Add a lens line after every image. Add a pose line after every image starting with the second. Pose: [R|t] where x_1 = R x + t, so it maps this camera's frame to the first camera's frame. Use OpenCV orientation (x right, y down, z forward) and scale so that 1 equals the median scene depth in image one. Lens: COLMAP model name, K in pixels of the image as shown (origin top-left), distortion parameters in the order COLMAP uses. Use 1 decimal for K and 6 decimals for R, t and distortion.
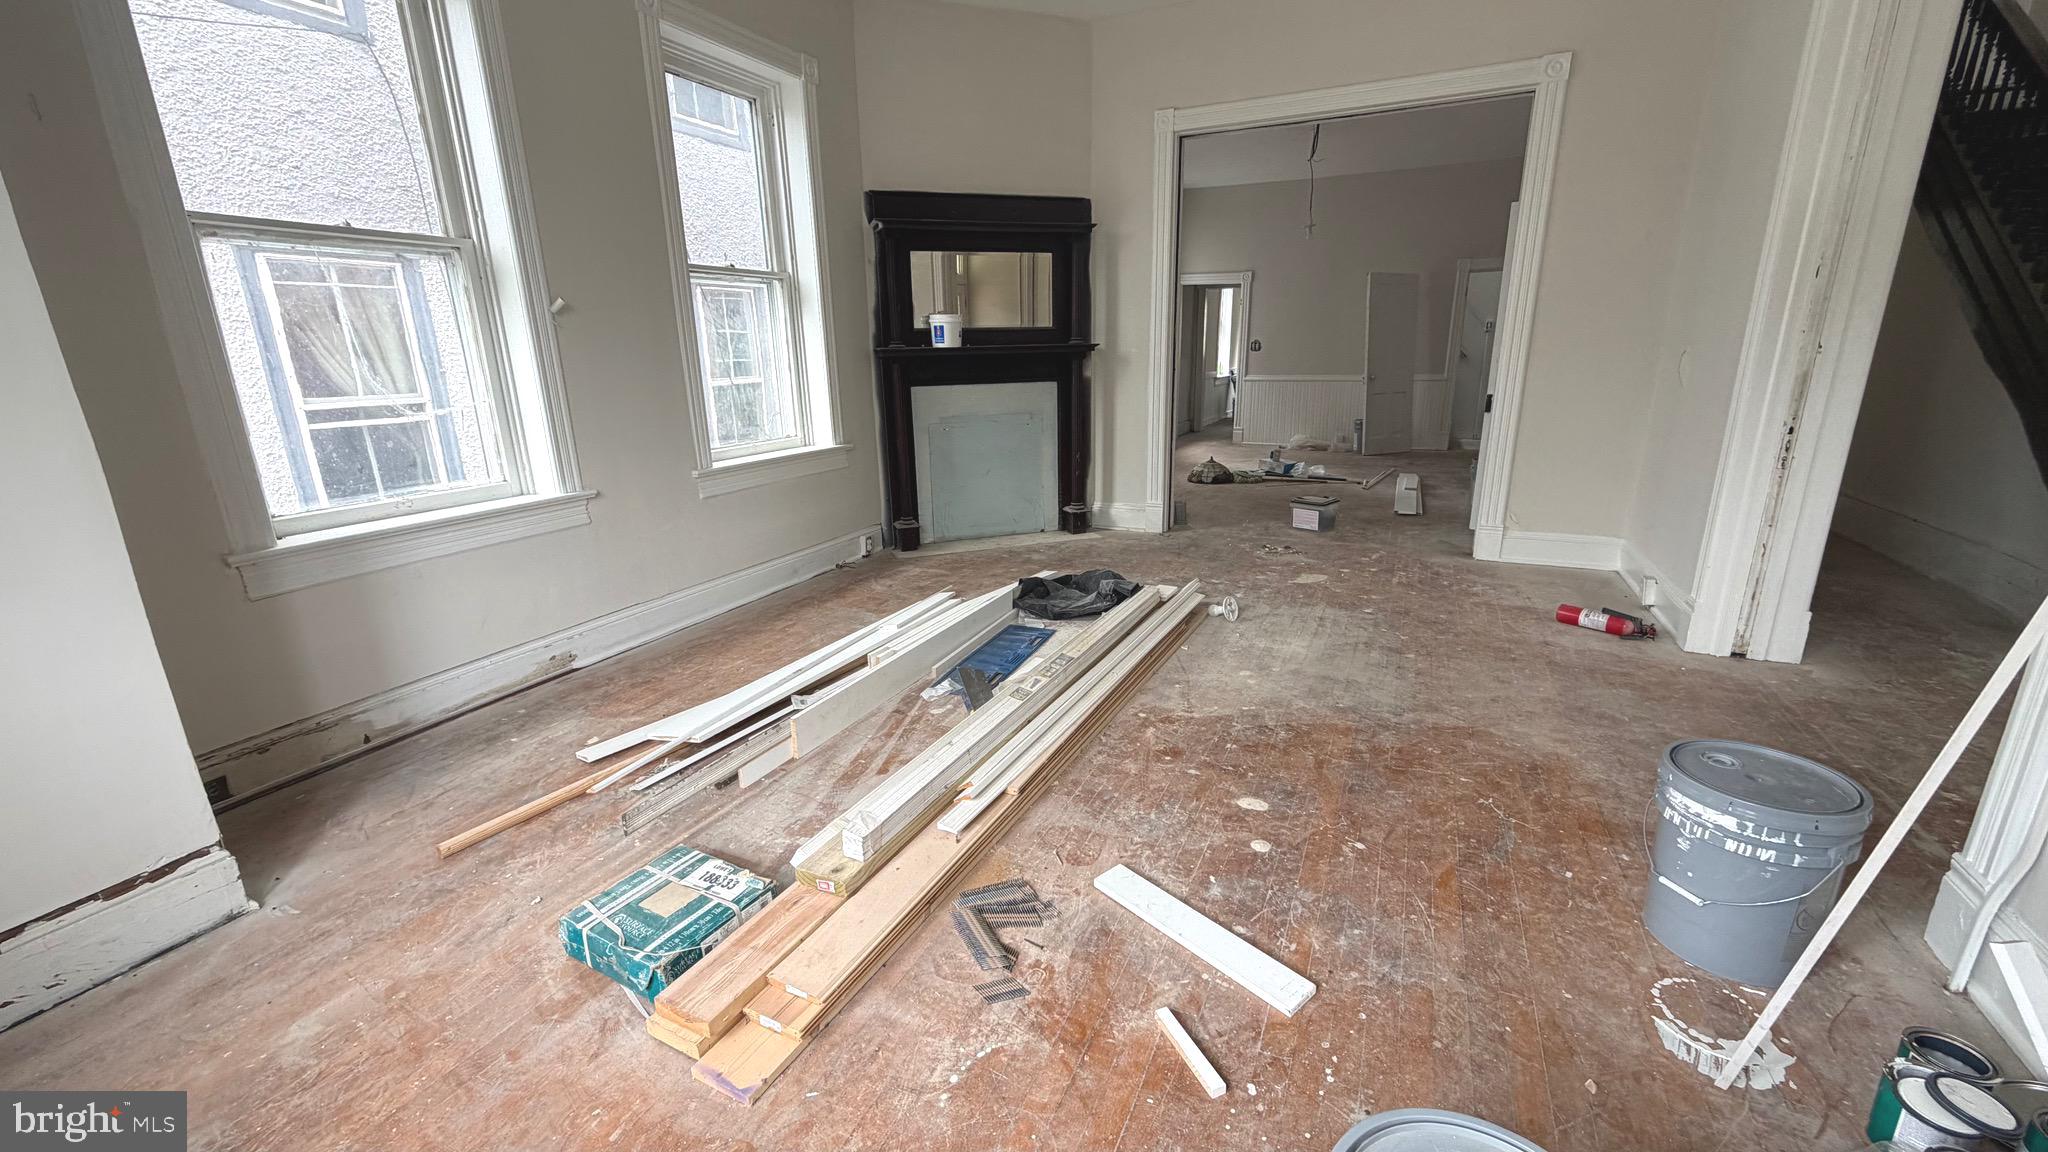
lens RADIAL K [[813.6, 0, 1014.6], [0, 813.6, 575.1], [0, 0, 1]] dist [0.001196, -0.000761]
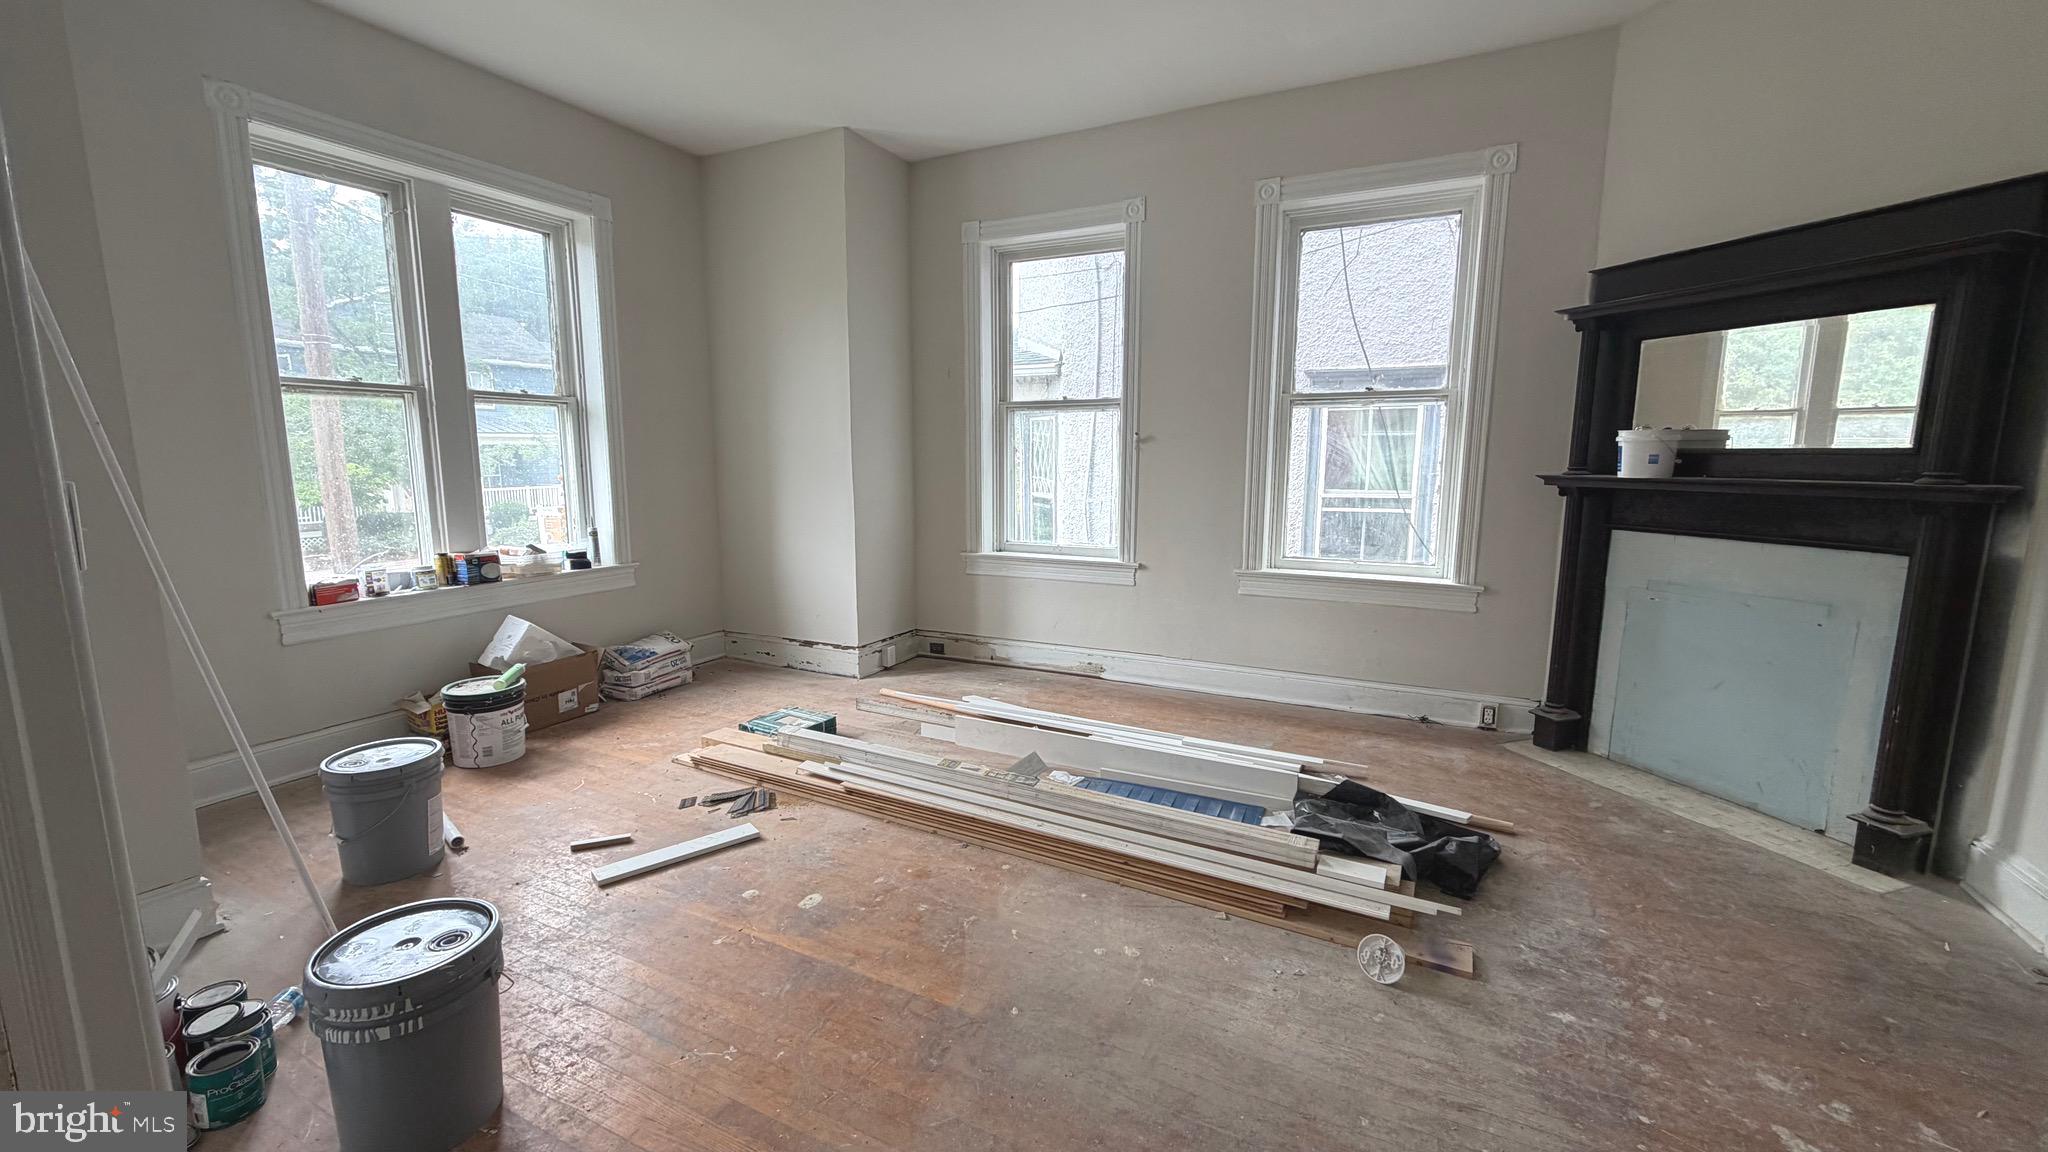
lens RADIAL K [[813.6, 0, 1014.8], [0, 813.6, 574.7], [0, 0, 1]] dist [0.001196, -0.000761]
pose [[-0.017112, 0.169328, -0.985411, 0.735178], [-0.269626, 0.948263, 0.167627, -0.222046], [0.962813, 0.268561, 0.029428, 0.635126]]
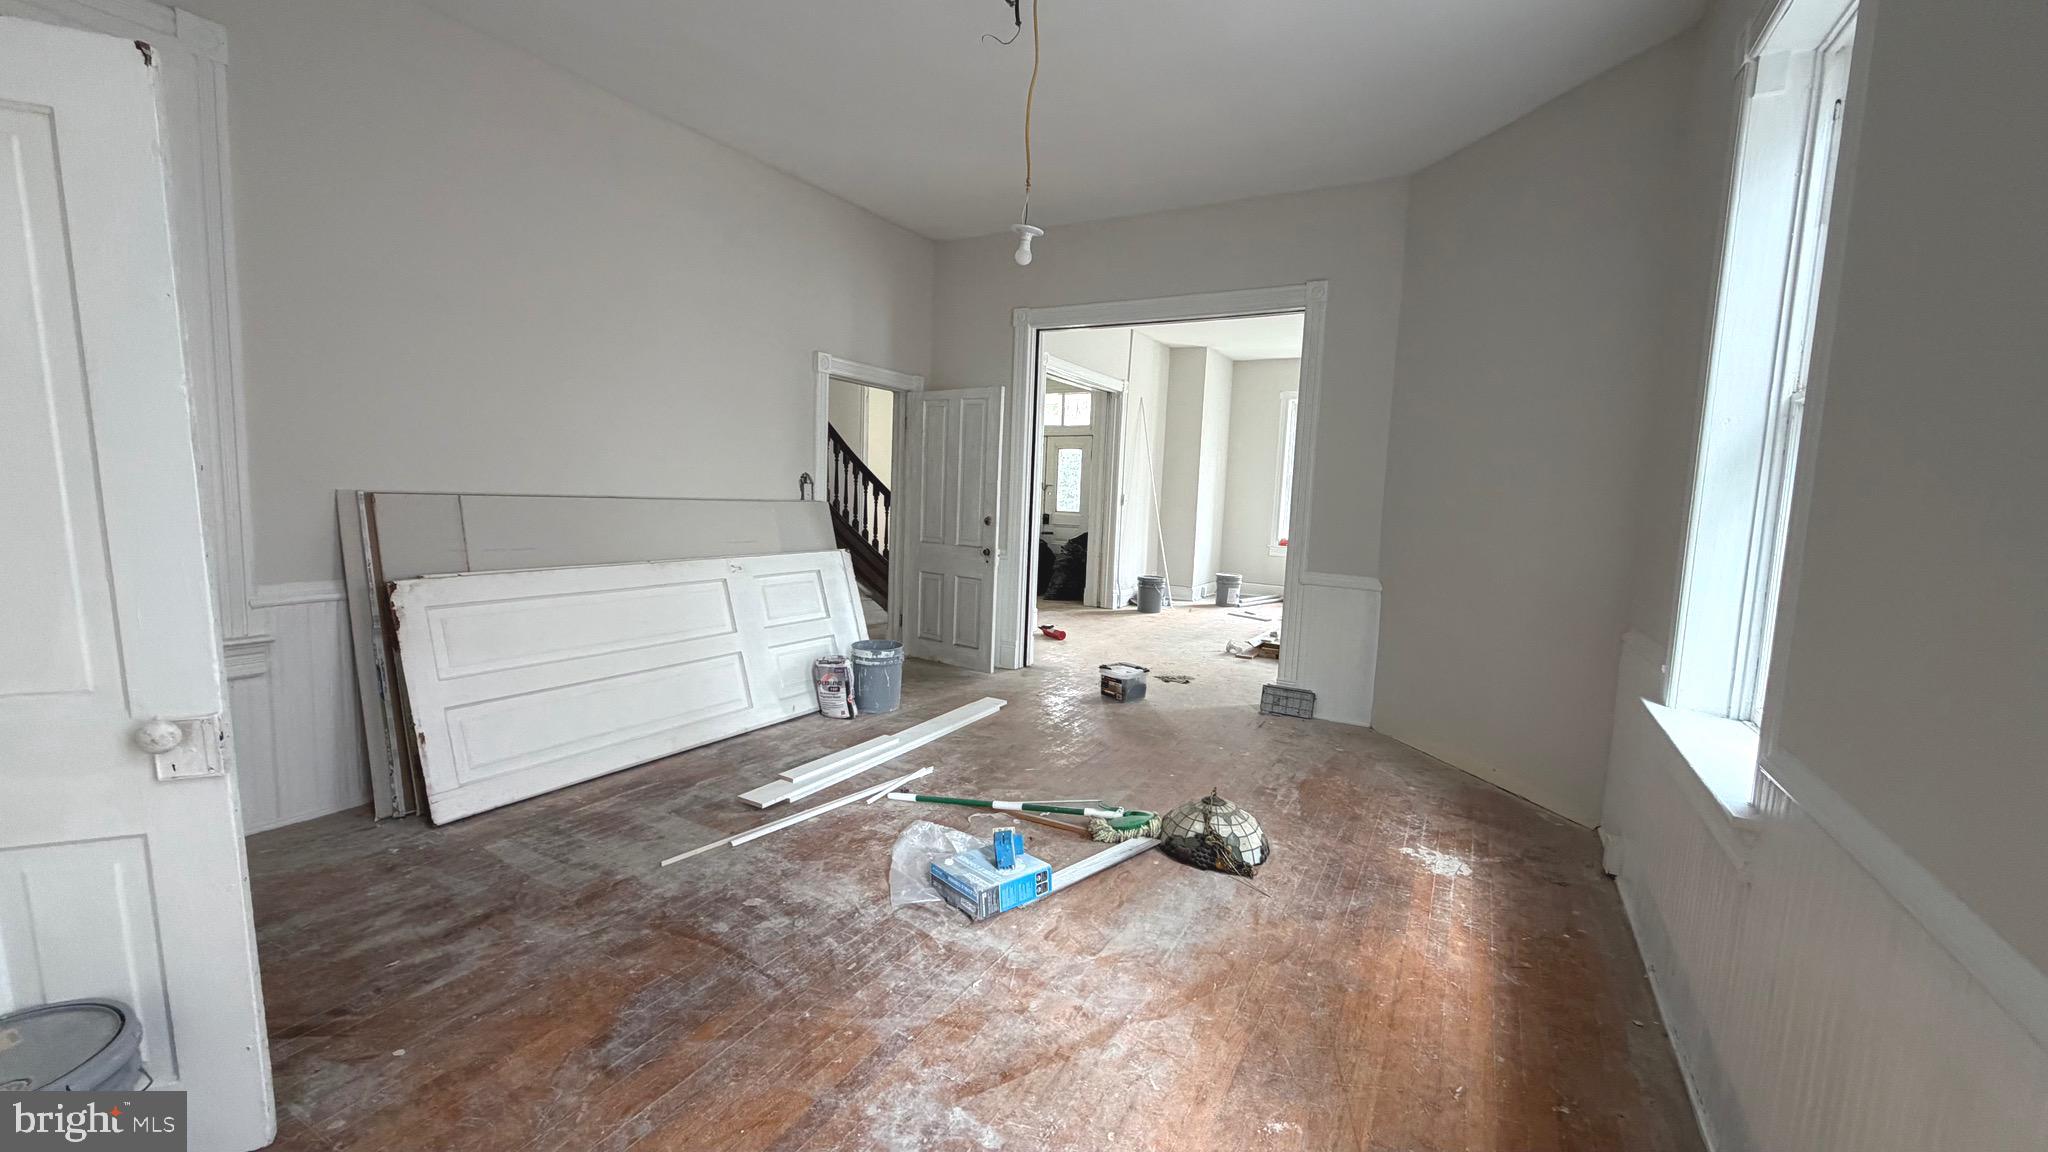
lens RADIAL K [[813.6, 0, 1023.0], [0, 813.6, 589.2], [0, 0, 1]] dist [0.001196, -0.000761]
pose [[-0.998097, -0.023585, 0.056982, 0.604306], [-0.000036, 0.924204, 0.381899, -0.747036], [-0.061671, 0.381170, -0.922446, 2.559655]]
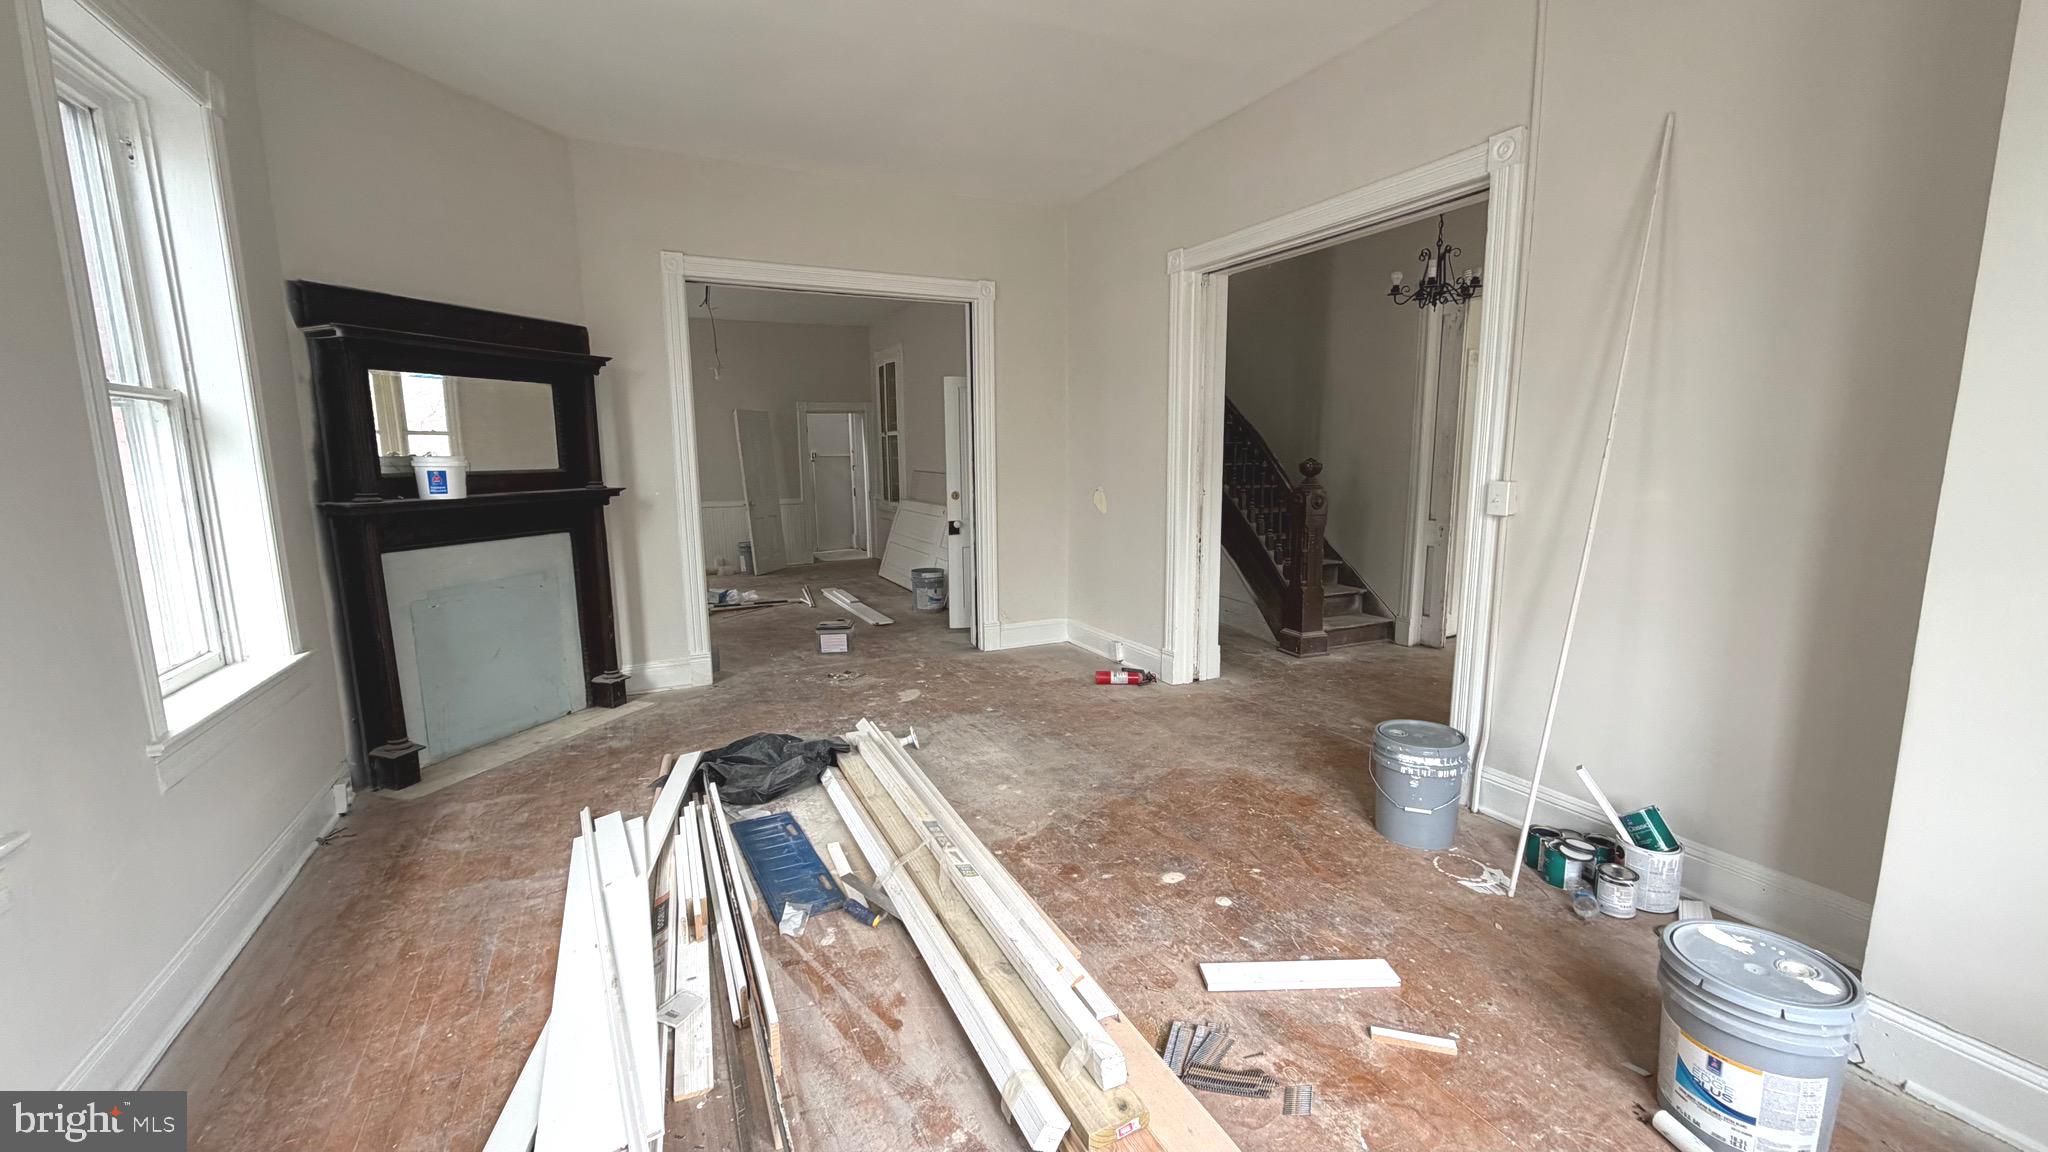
lens RADIAL K [[813.6, 0, 1014.6], [0, 813.6, 577.0], [0, 0, 1]] dist [0.001196, -0.000761]
pose [[0.619686, -0.106916, 0.777533, -0.429400], [0.208880, 0.977415, -0.032073, -0.096291], [-0.756544, 0.182286, 0.628023, 0.190256]]
